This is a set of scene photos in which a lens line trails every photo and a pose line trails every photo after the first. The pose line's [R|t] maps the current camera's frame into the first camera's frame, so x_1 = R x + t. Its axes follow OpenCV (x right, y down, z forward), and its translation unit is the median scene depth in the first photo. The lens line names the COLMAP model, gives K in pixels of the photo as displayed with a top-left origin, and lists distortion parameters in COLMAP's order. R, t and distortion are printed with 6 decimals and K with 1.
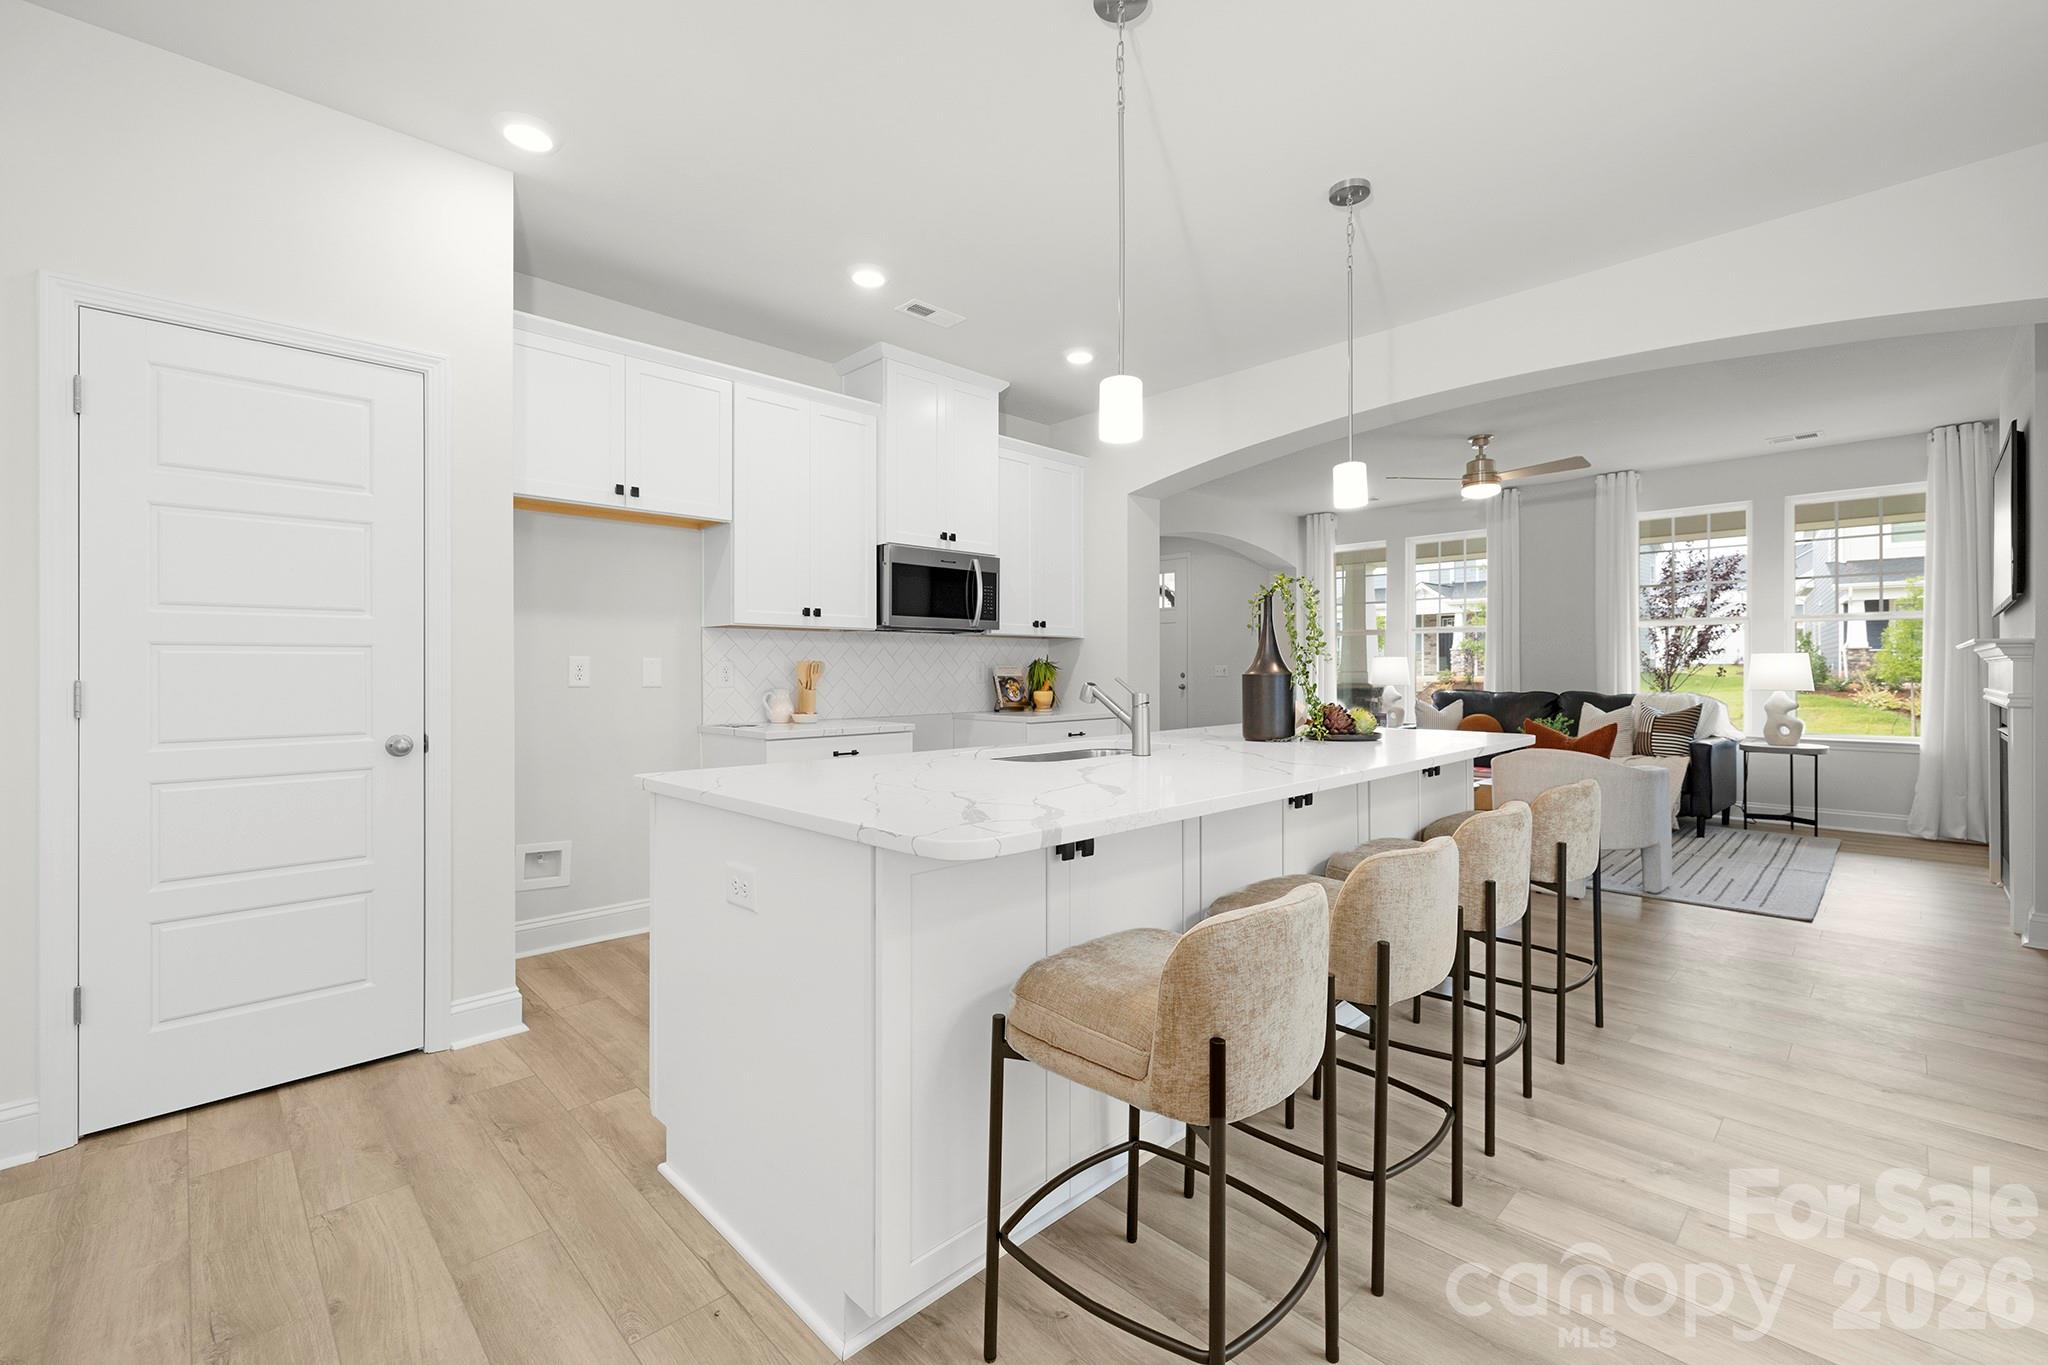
lens RADIAL K [[876.5, 0, 1027.5], [0, 876.5, 673.8], [0, 0, 1]] dist [-0.001827, -0.000068]
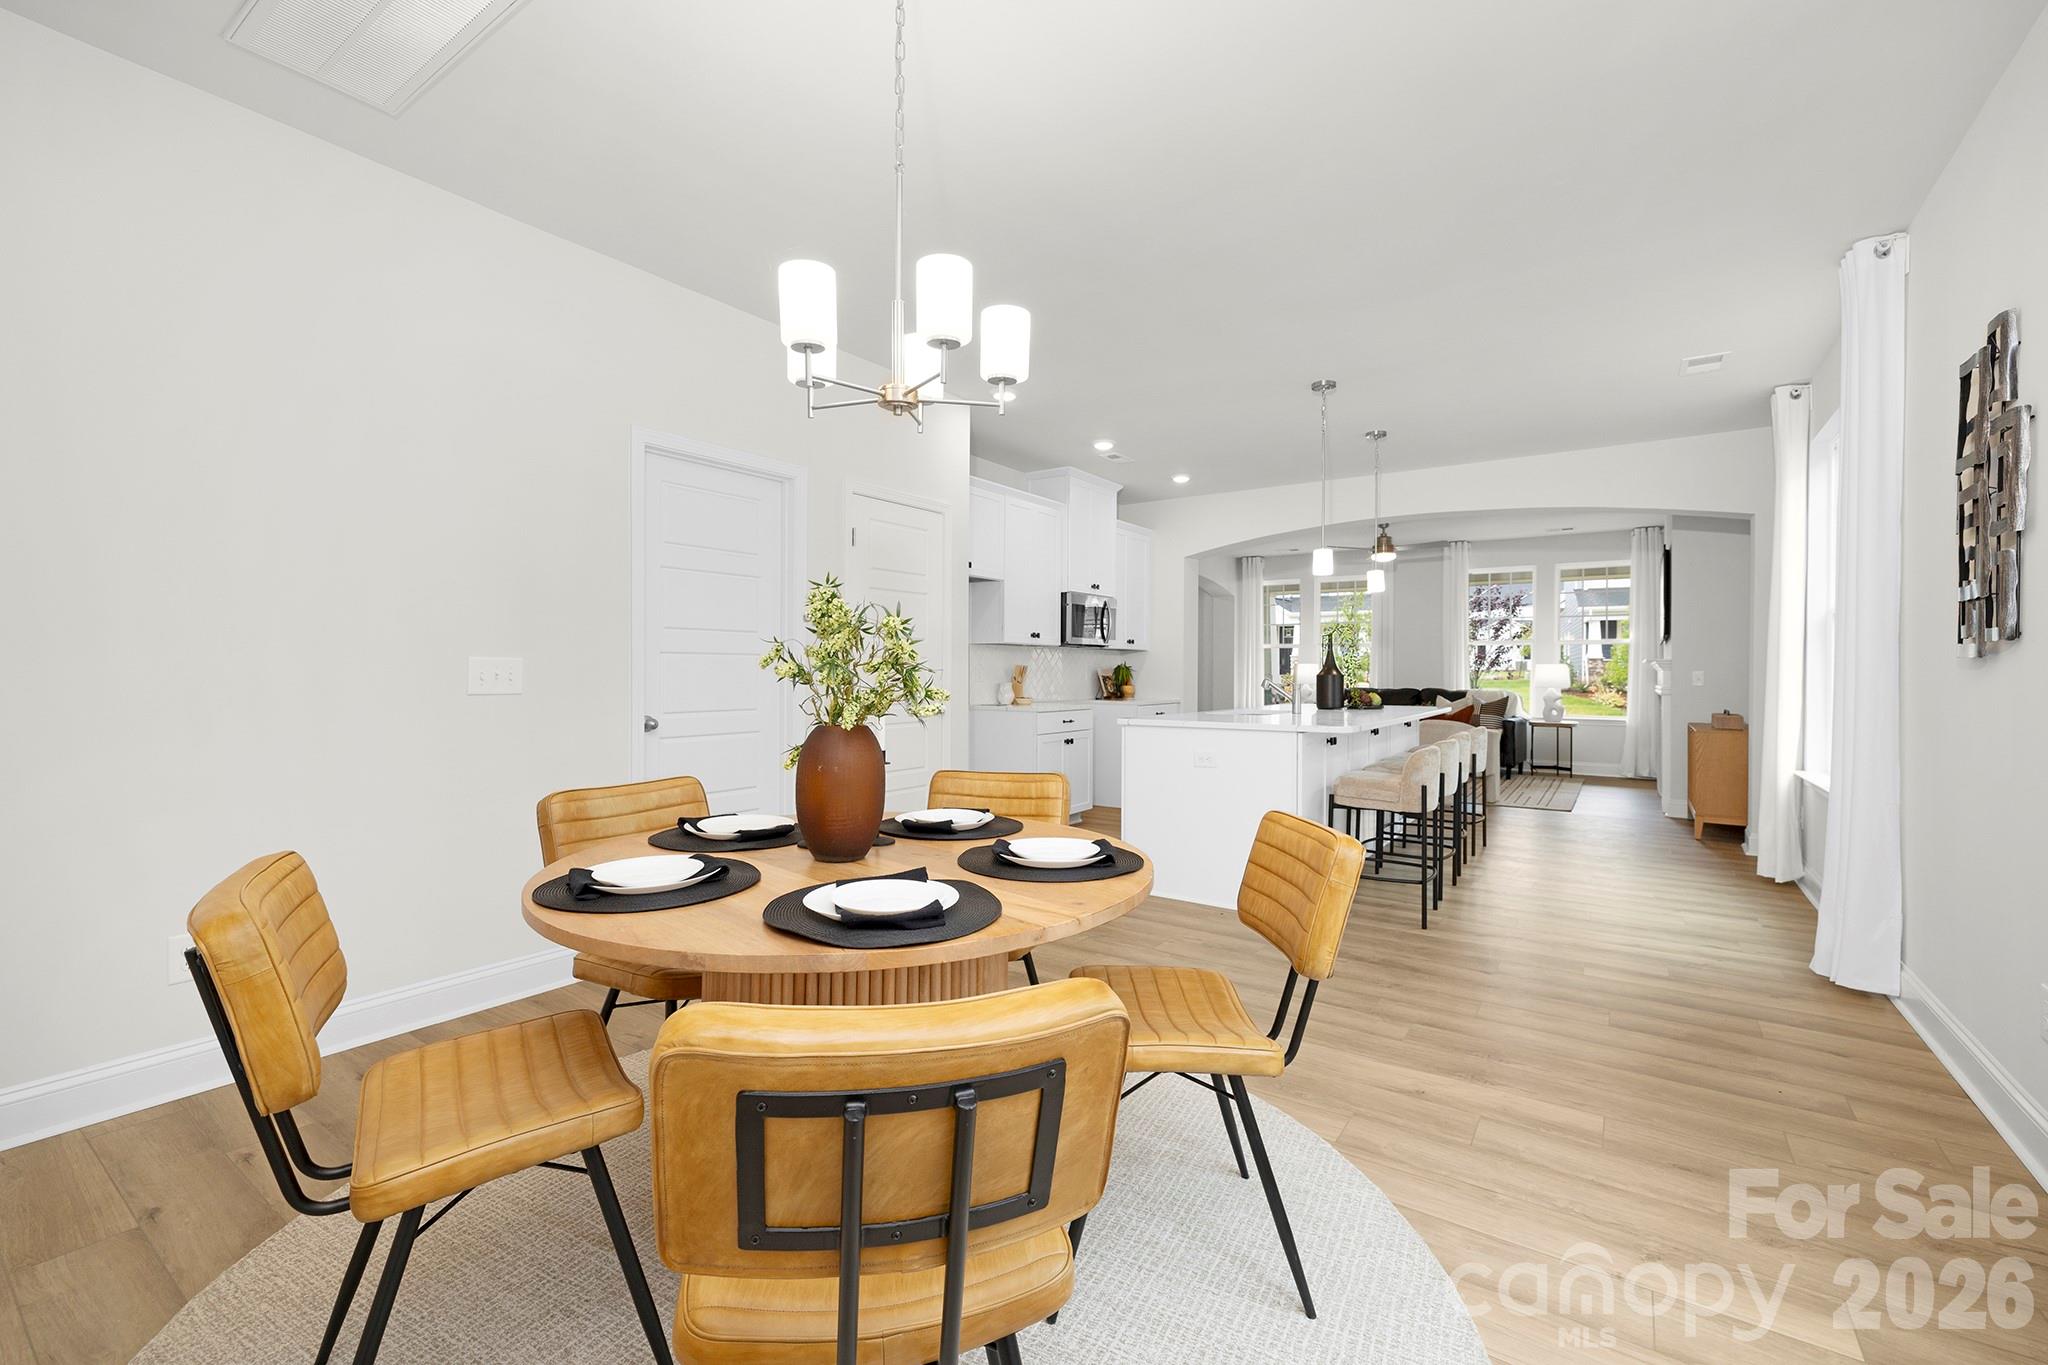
lens RADIAL K [[876.5, 0, 1042.8], [0, 876.5, 677.4], [0, 0, 1]] dist [-0.001827, -0.000068]
pose [[0.980819, 0.005363, 0.194848, -0.374536], [-0.005793, 0.999982, 0.001636, 0.003273], [-0.194836, -0.002734, 0.980832, -0.399181]]
